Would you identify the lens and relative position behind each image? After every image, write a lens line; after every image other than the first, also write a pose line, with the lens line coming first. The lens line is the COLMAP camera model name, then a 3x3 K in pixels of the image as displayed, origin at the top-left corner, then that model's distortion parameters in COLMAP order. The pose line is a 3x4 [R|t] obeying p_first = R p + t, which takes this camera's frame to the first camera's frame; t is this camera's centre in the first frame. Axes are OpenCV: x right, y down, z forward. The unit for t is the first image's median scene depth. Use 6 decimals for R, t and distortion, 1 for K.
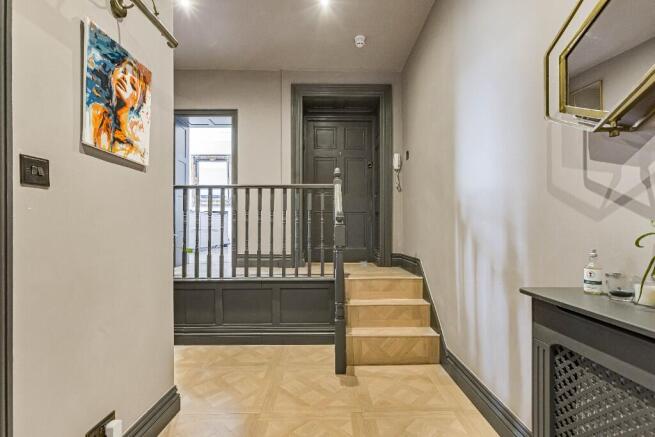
lens RADIAL K [[304.0, 0, 331.7], [0, 304.0, 231.0], [0, 0, 1]] dist [0.001469, 0.001170]
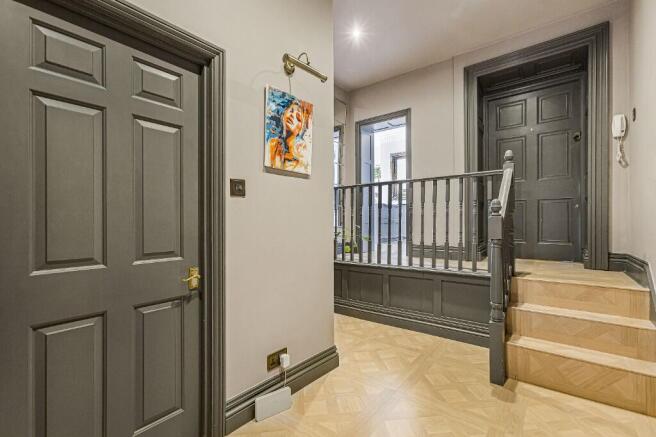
lens RADIAL K [[298.6, 0, 326.8], [0, 298.6, 220.0], [0, 0, 1]] dist [0.000709, 0.001293]
pose [[0.775959, -0.007866, -0.630734, 0.200345], [0.002497, 0.999953, -0.009399, 0.000435], [0.630778, 0.005718, 0.775942, 0.013420]]
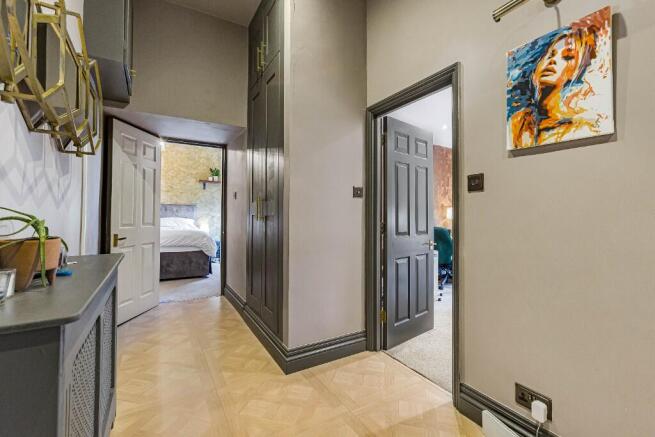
lens RADIAL K [[285.9, 0, 331.1], [0, 285.9, 207.1], [0, 0, 1]] dist [-0.000463, 0.000148]
pose [[-0.861797, -0.017005, -0.506969, 0.234178], [-0.008988, 0.999793, -0.018256, -0.010057], [0.507174, -0.011176, -0.861771, 0.880842]]
